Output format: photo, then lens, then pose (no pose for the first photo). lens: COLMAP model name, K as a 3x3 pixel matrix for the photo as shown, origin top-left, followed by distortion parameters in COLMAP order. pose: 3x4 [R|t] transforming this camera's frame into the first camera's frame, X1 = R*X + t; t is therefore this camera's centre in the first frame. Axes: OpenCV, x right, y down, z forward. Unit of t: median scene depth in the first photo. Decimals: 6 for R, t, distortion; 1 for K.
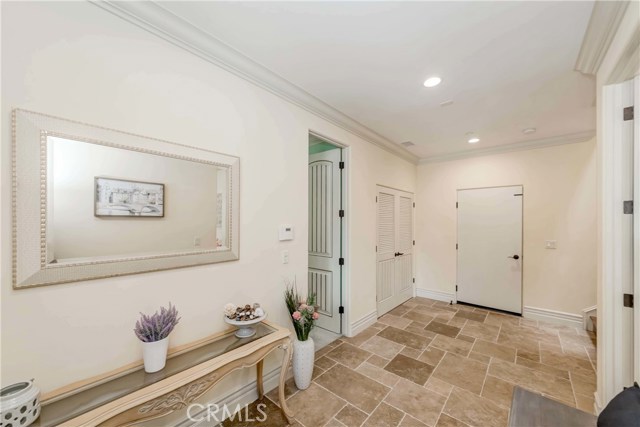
lens RADIAL K [[236.7, 0, 322.4], [0, 236.7, 222.5], [0, 0, 1]] dist [-0.000648, 0.000005]
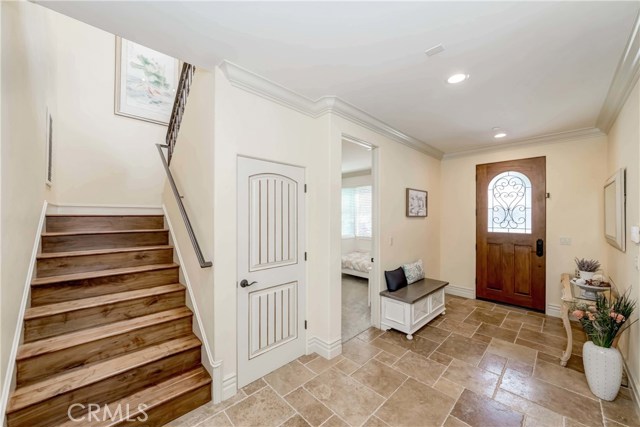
lens RADIAL K [[234.9, 0, 320.0], [0, 234.9, 213.5], [0, 0, 1]] dist [-0.006502, 0.000057]
pose [[-0.995408, -0.005537, 0.095560, 0.932046], [-0.005957, 0.999974, -0.004102, -0.015280], [-0.095535, -0.004653, -0.995415, 2.018935]]
